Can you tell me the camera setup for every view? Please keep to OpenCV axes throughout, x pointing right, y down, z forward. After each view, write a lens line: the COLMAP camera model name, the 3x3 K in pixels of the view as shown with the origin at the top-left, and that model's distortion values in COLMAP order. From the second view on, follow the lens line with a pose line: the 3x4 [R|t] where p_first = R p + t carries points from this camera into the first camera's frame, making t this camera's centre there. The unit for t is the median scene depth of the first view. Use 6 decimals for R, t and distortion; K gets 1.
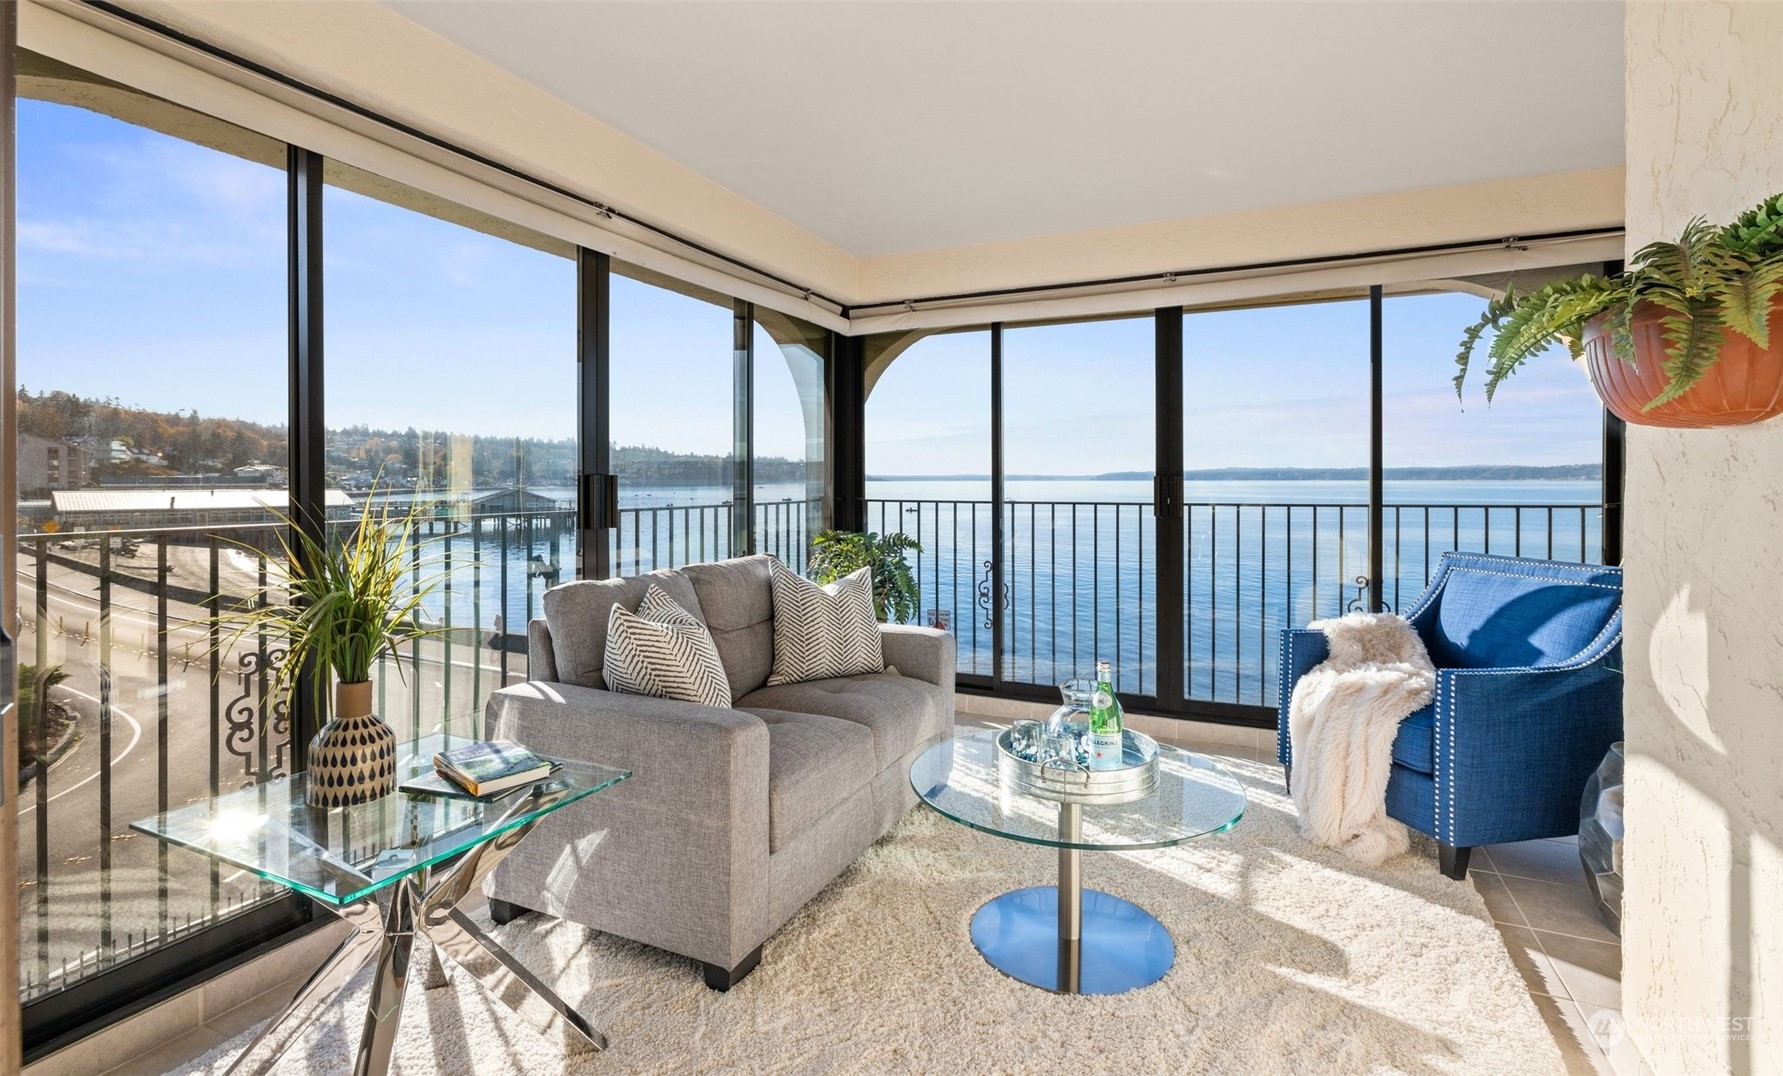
lens RADIAL K [[816.5, 0, 883.2], [0, 816.5, 484.1], [0, 0, 1]] dist [-0.001457, -0.000024]
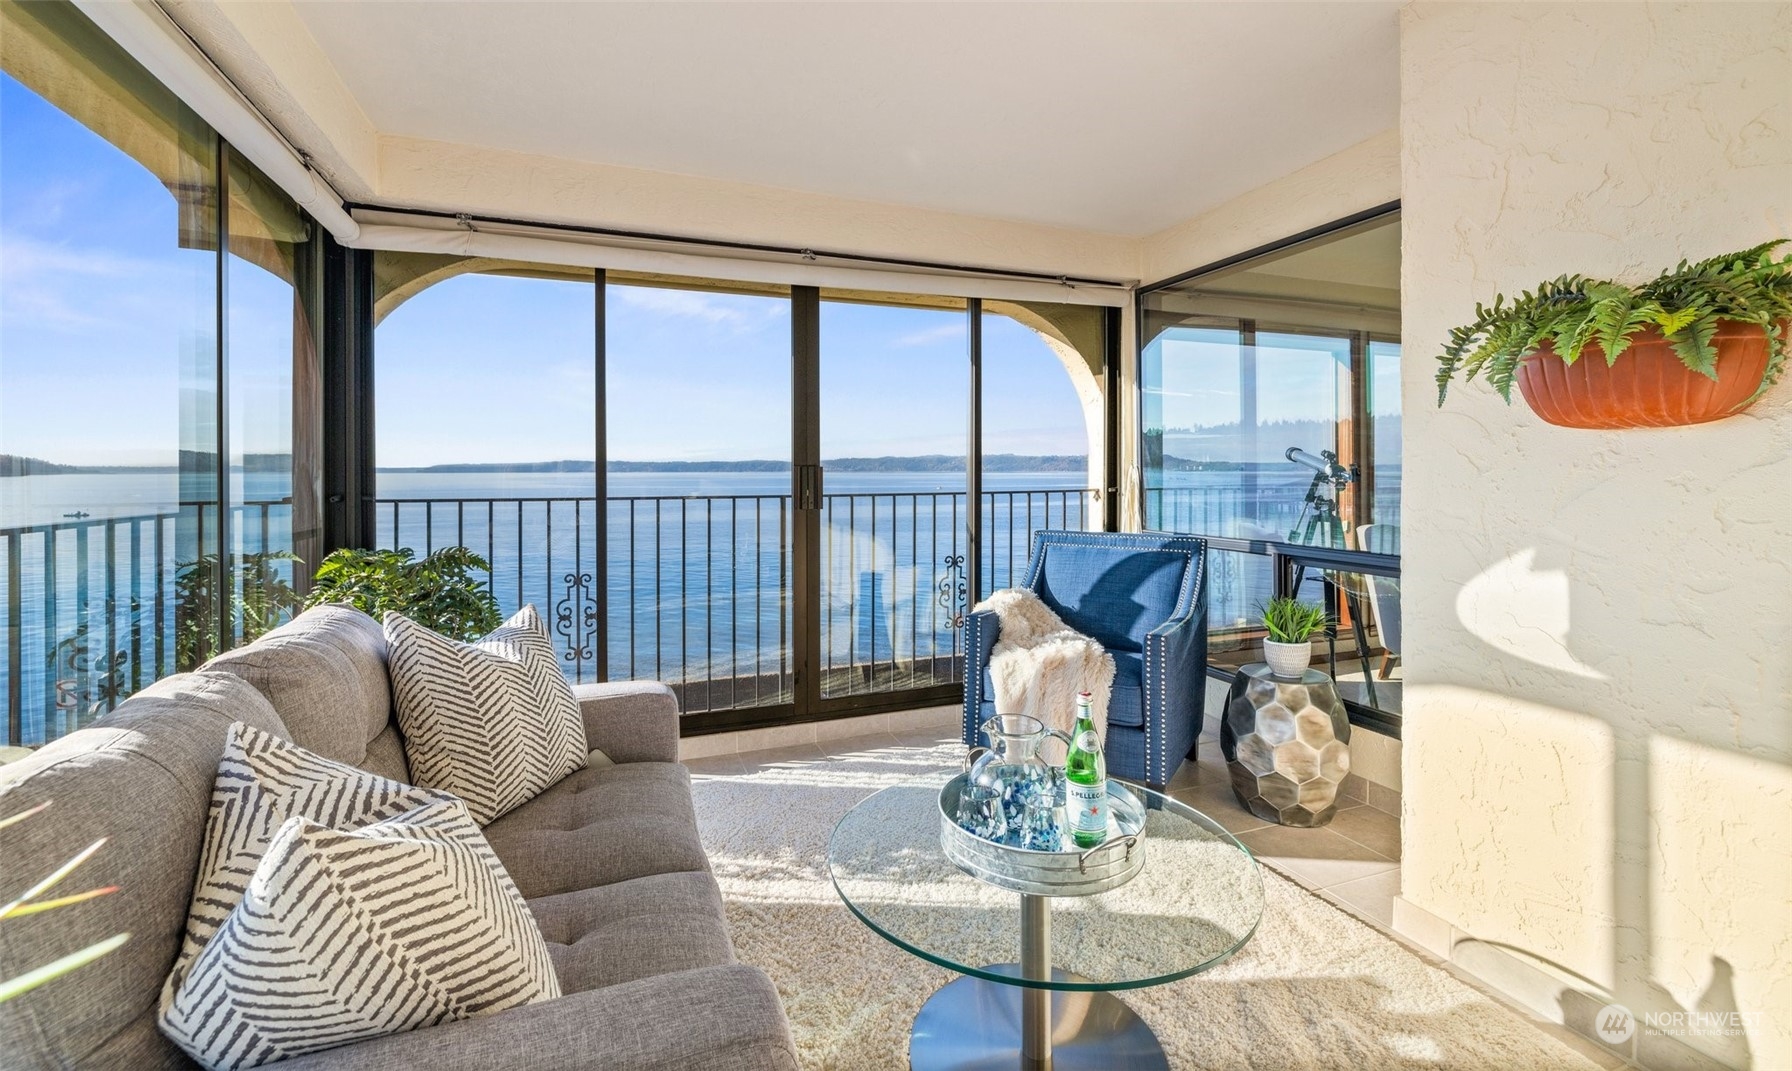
lens RADIAL K [[749.7, 0, 889.3], [0, 749.7, 478.0], [0, 0, 1]] dist [0.003334, -0.000010]
pose [[0.692733, -0.004315, 0.721182, -0.251313], [0.002847, 0.999991, 0.003248, 0.001538], [-0.721189, -0.000196, 0.692738, 0.396849]]
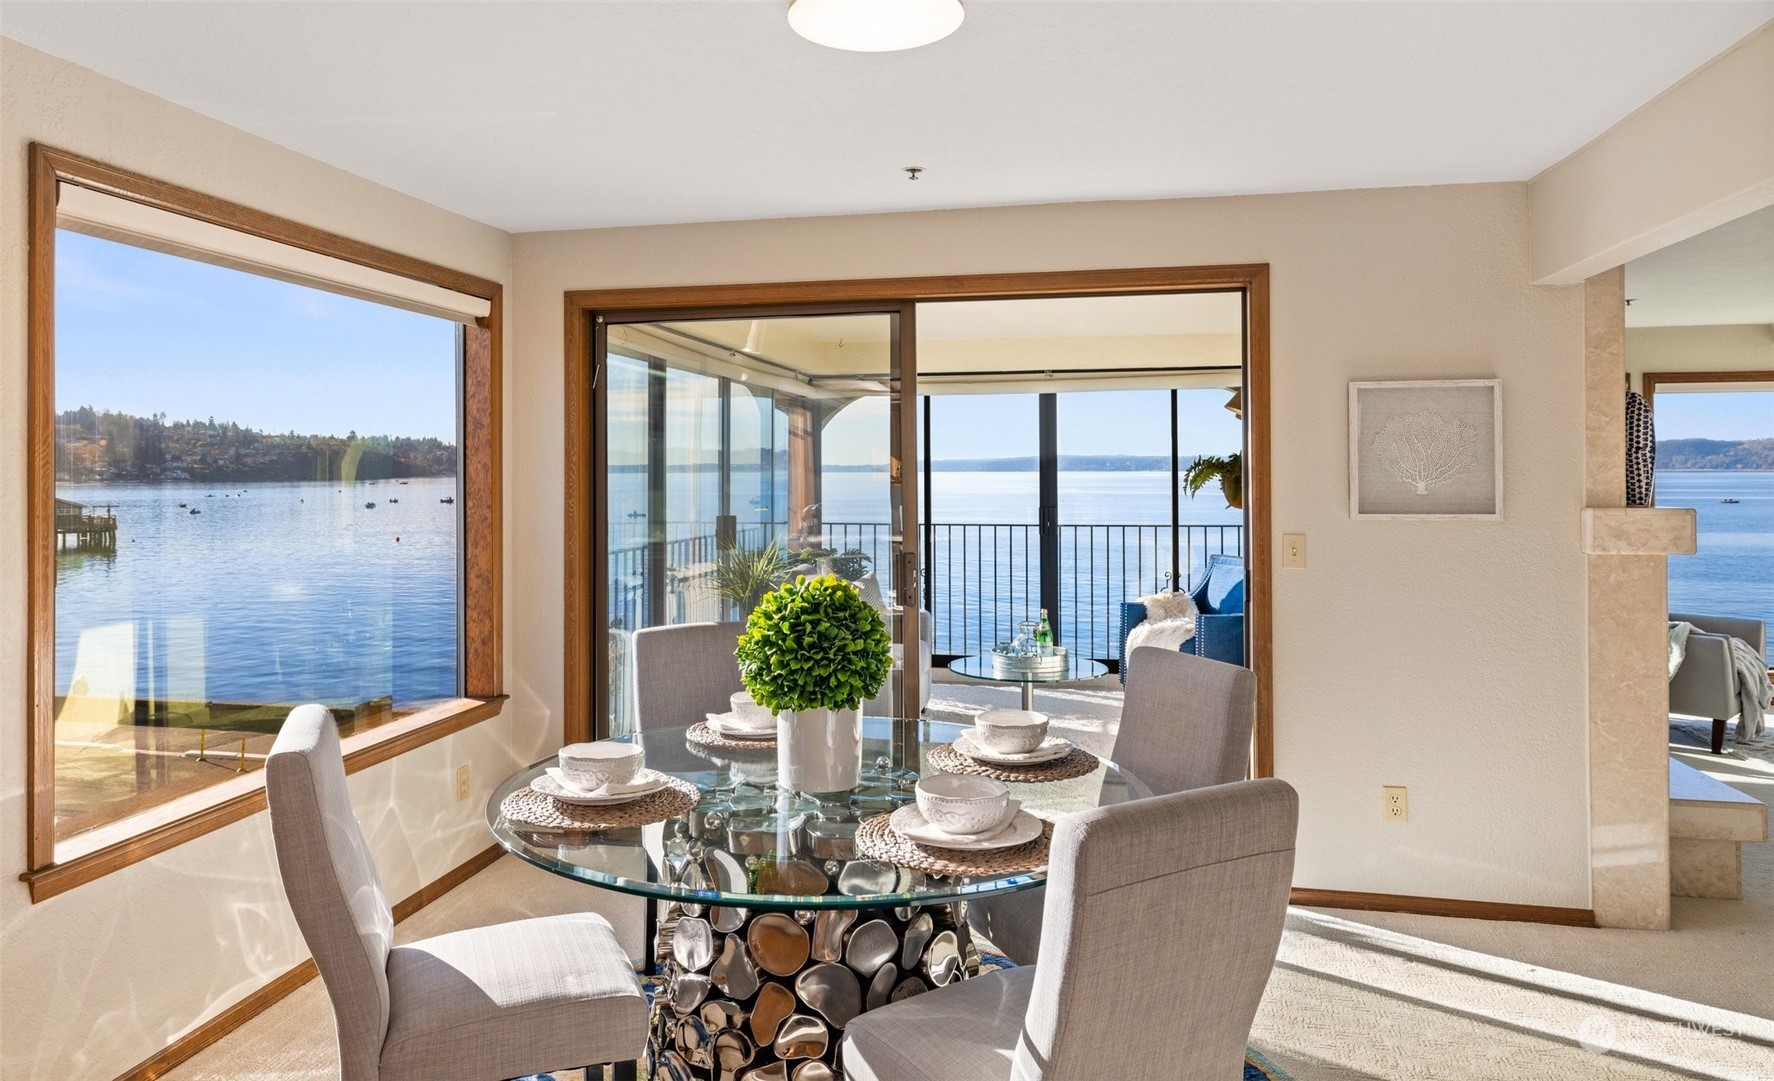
lens RADIAL K [[1142.0, 0, 820.2], [0, 1142.0, 464.5], [0, 0, 1]] dist [0.007863, -0.001823]
pose [[0.978970, -0.001541, 0.203996, -0.566349], [0.003635, 0.999944, -0.009891, -0.080319], [-0.203969, 0.010425, 0.978922, -1.117978]]
